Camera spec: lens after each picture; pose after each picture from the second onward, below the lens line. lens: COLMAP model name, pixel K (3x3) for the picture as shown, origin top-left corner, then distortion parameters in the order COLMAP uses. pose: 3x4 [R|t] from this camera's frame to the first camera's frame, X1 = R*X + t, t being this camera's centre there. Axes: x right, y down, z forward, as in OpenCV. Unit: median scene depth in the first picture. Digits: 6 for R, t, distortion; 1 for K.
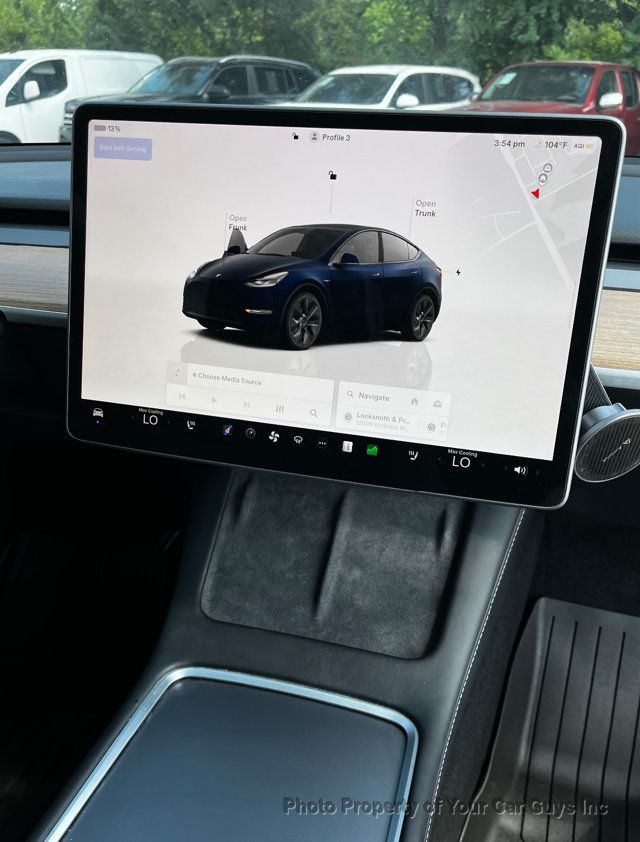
lens RADIAL K [[745.9, 0, 329.1], [0, 745.9, 461.9], [0, 0, 1]] dist [0.023204, -0.050091]
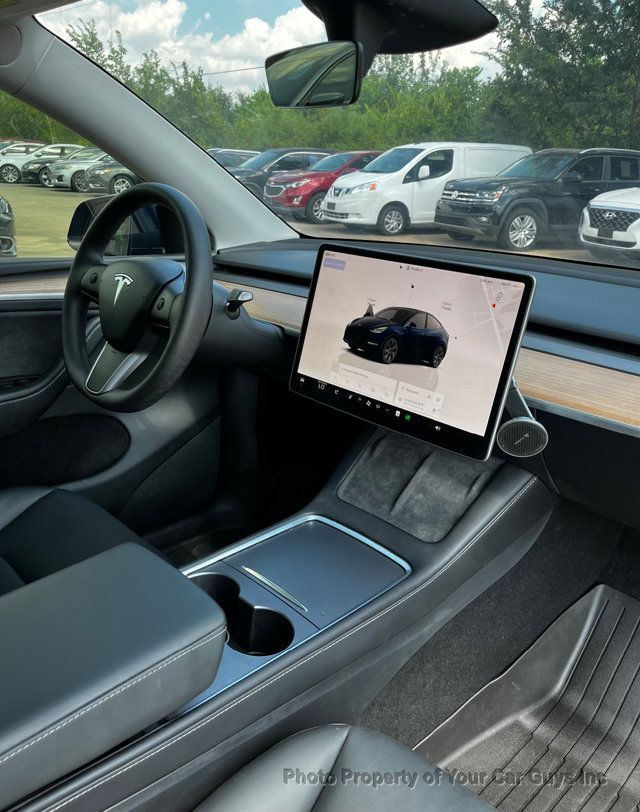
lens RADIAL K [[646.8, 0, 325.8], [0, 646.8, 403.8], [0, 0, 1]] dist [0.034598, -0.021548]
pose [[0.879696, 0.180267, -0.440044, 0.583608], [-0.229758, 0.971308, -0.061408, 0.100040], [0.416349, 0.155124, 0.895874, -0.625982]]
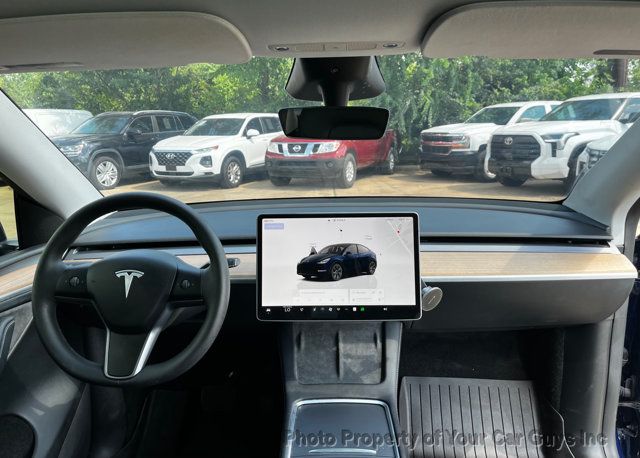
lens RADIAL K [[500.2, 0, 325.3], [0, 500.2, 211.3], [0, 0, 1]] dist [0.027654, -0.037068]
pose [[0.966742, -0.081610, 0.242385, -0.548857], [0.144987, 0.955602, -0.256524, 0.104514], [-0.210689, 0.283135, 0.935652, -1.046695]]
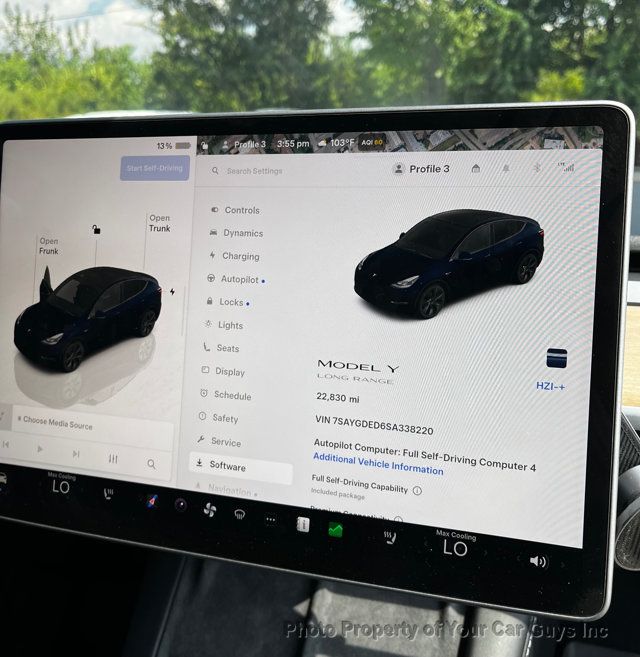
lens RADIAL K [[668.8, 0, 326.3], [0, 668.8, 295.8], [0, 0, 1]] dist [0.006174, 0.000000]
pose [[0.998805, -0.034747, -0.034364, 0.073794], [0.026165, 0.974120, -0.224510, -0.086800], [0.041275, 0.223343, 0.973866, 0.271927]]
